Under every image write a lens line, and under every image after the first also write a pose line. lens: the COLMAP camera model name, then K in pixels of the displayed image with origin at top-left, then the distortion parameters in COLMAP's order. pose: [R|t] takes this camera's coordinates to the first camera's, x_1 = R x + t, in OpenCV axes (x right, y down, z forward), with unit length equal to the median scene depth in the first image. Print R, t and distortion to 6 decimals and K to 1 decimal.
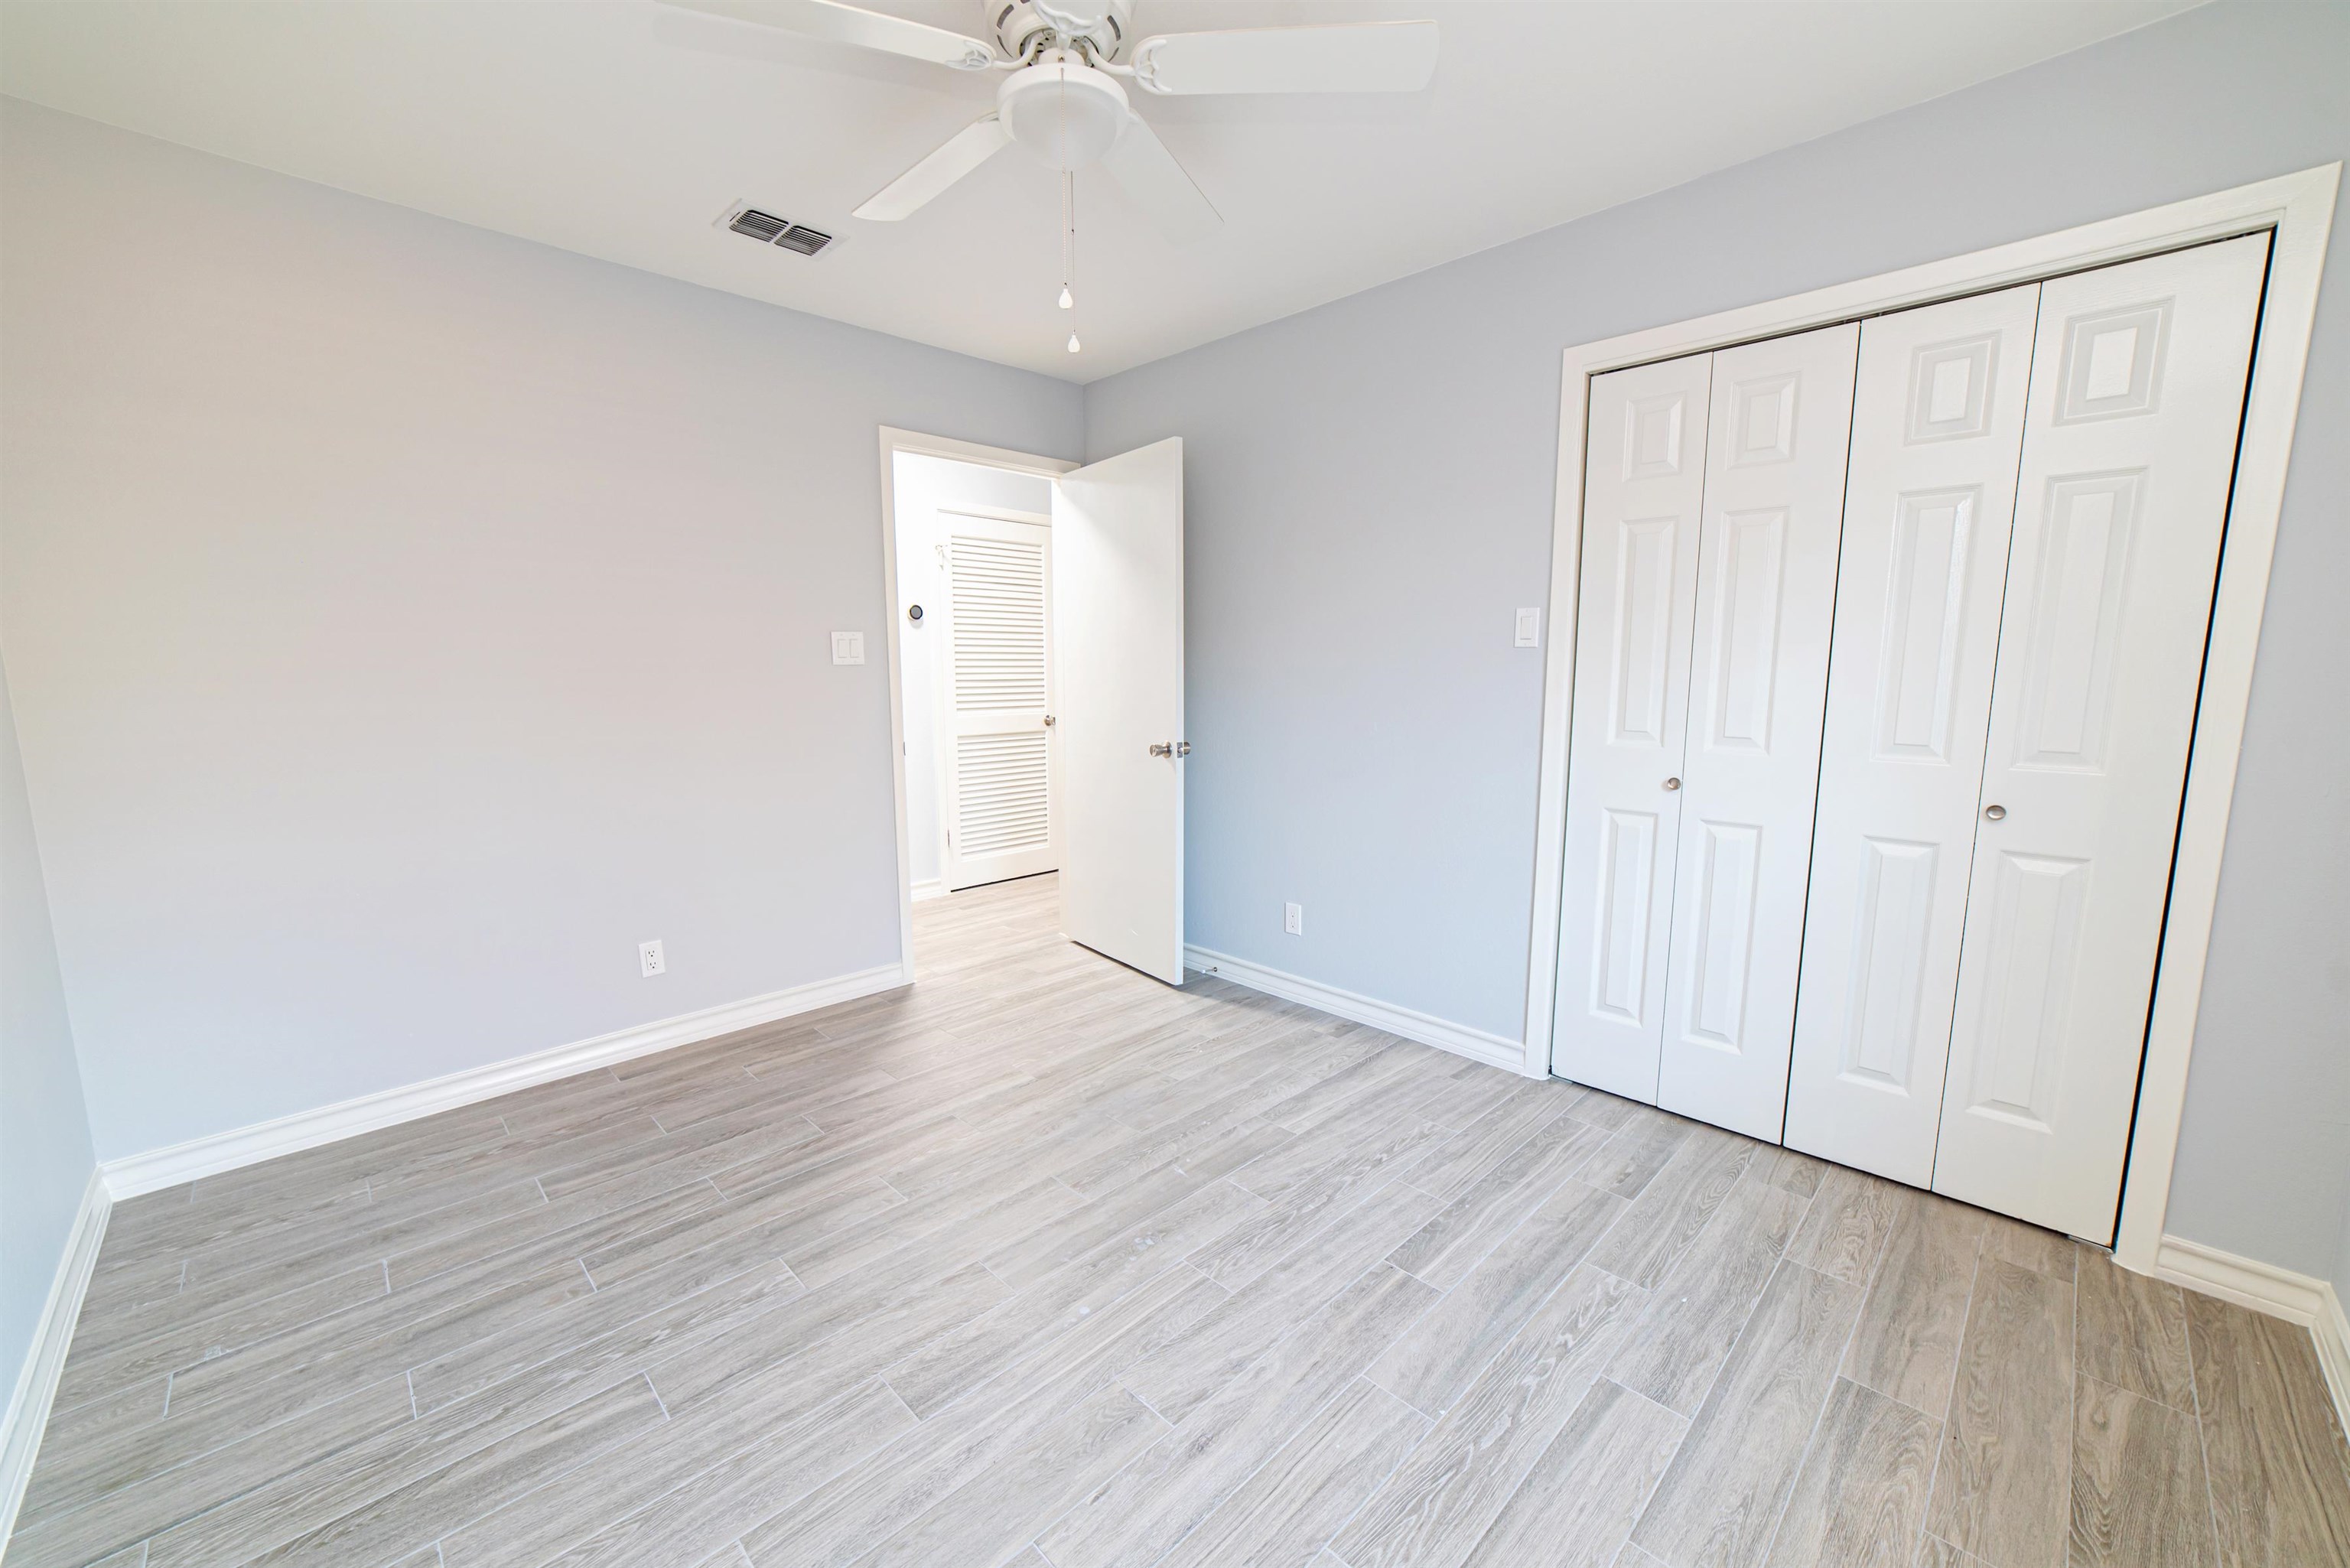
lens RADIAL K [[941.7, 0, 1165.6], [0, 941.7, 792.7], [0, 0, 1]] dist [-0.024263, 0.007478]
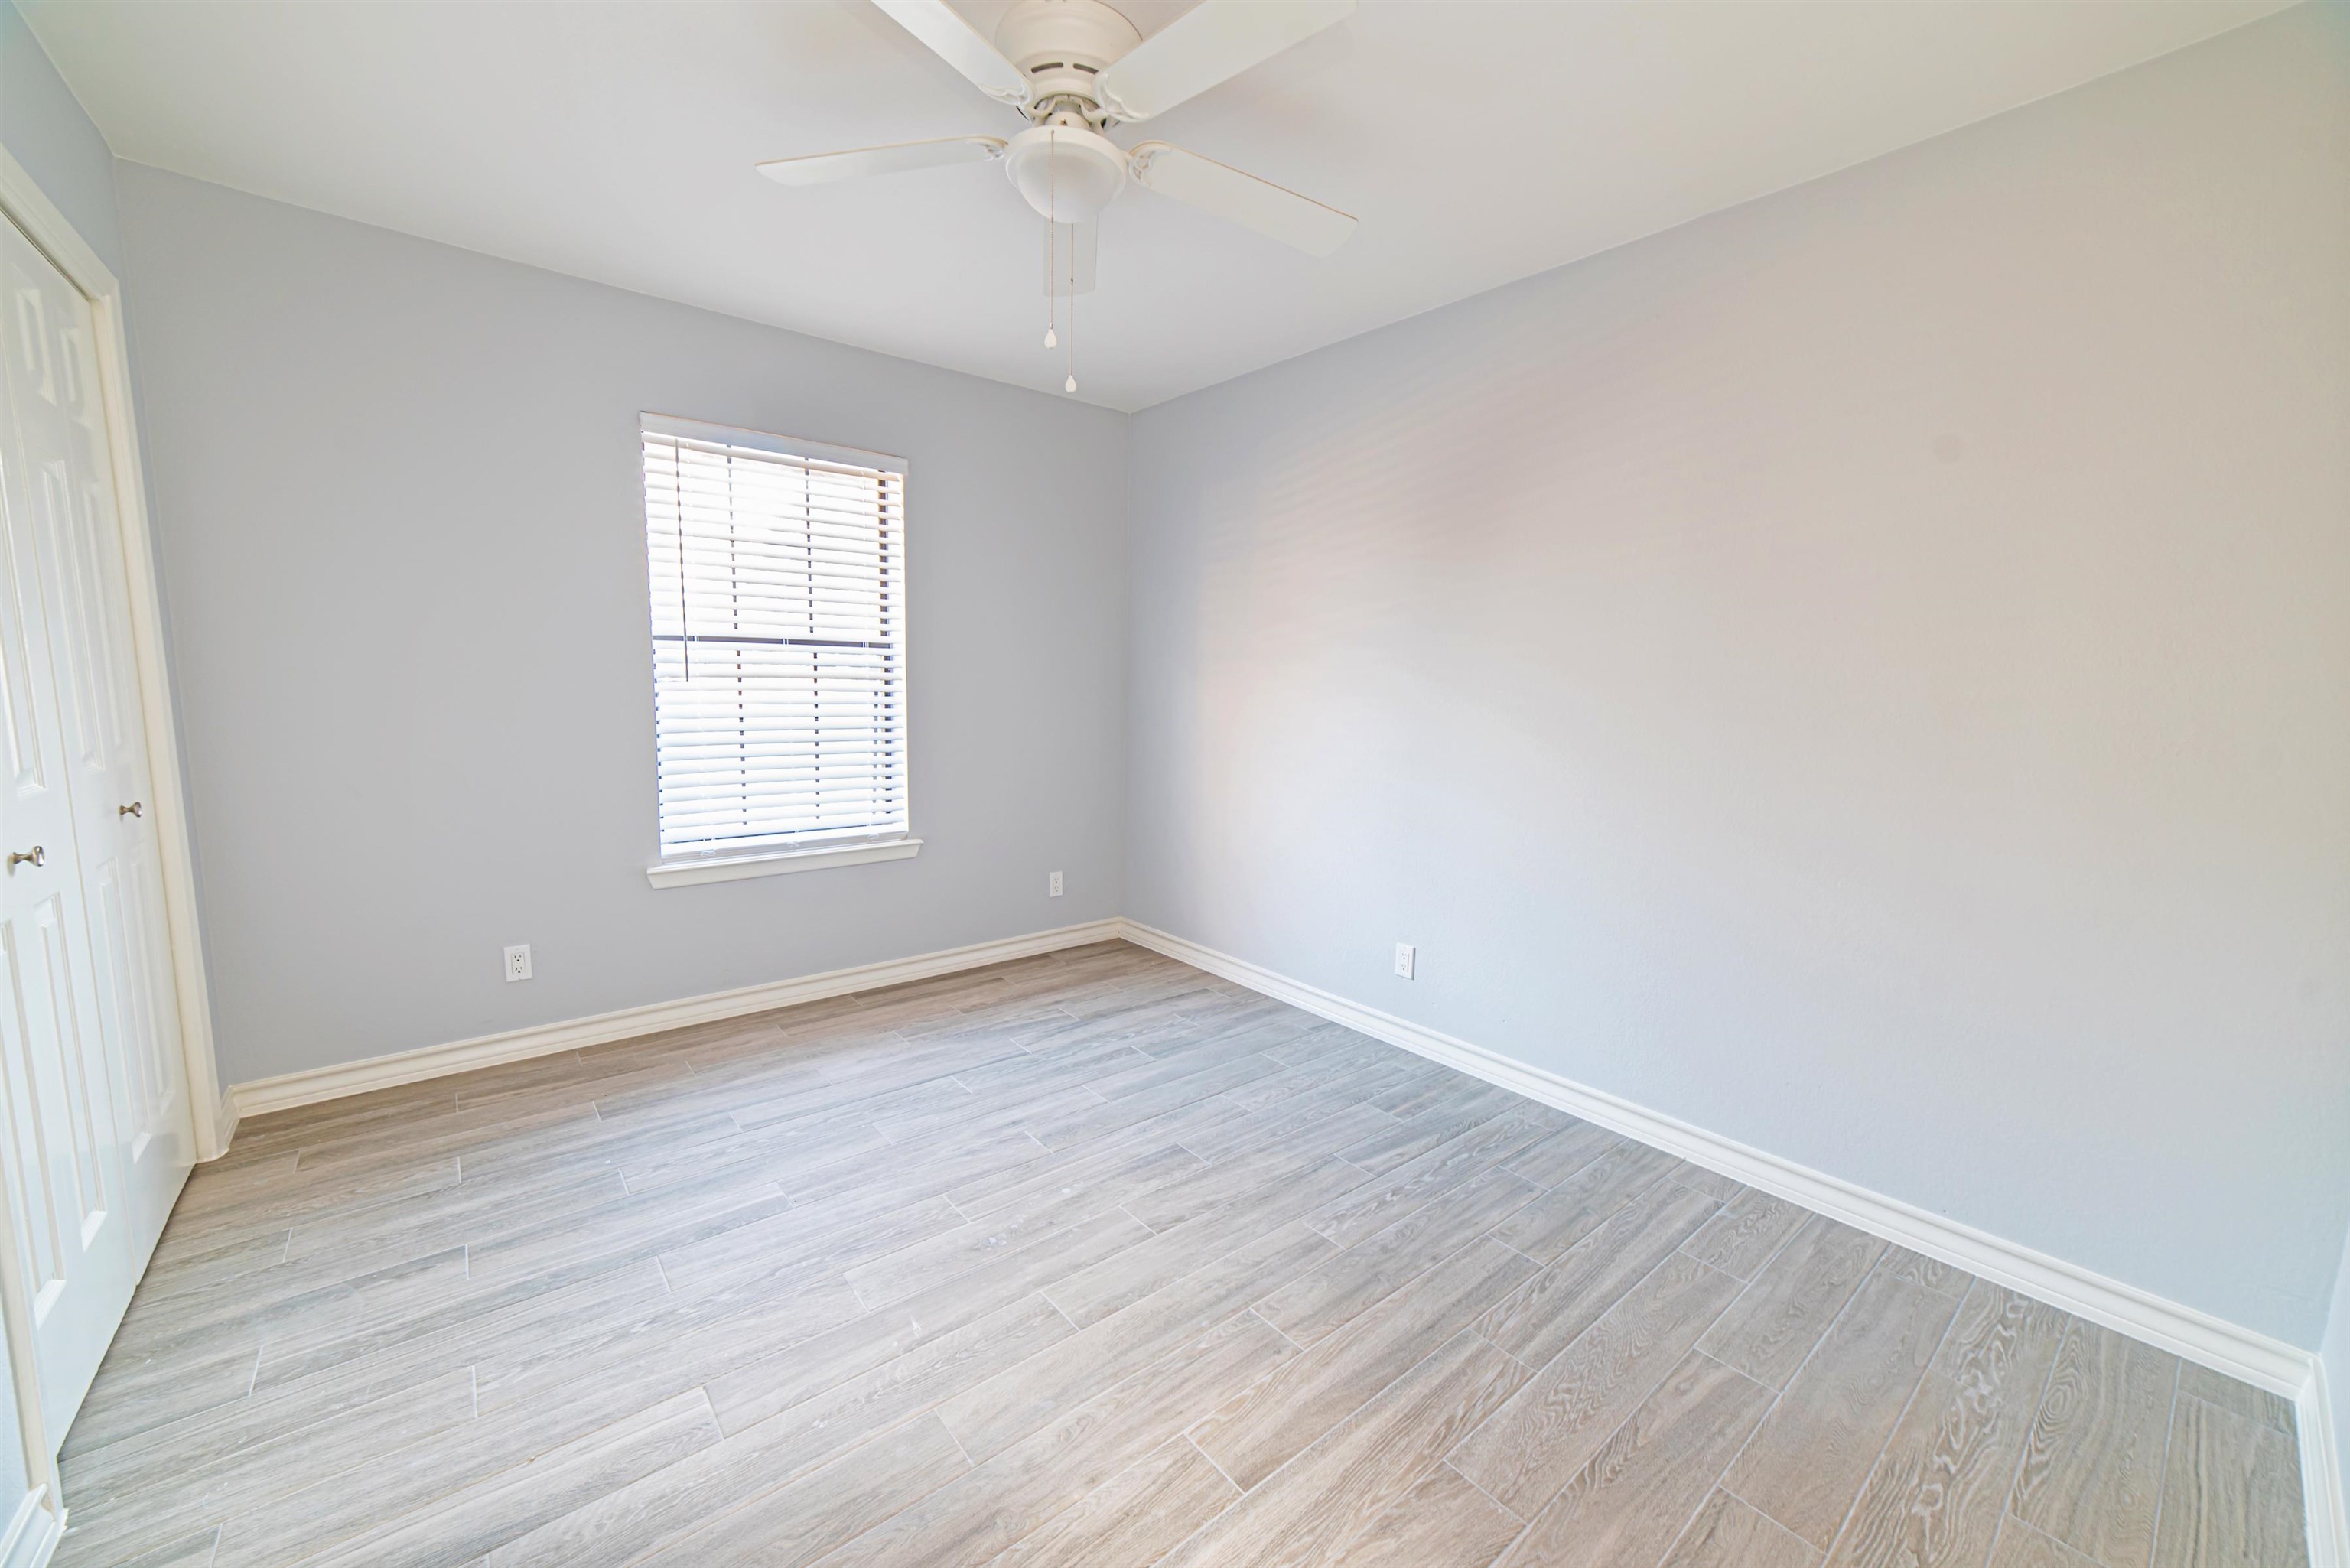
lens RADIAL K [[941.7, 0, 1165.6], [0, 941.7, 792.7], [0, 0, 1]] dist [-0.024263, 0.007478]
pose [[-0.995847, -0.029361, 0.086183, -0.297545], [-0.007088, 0.968701, 0.248128, -0.266051], [-0.090771, 0.246487, -0.964886, 1.971831]]
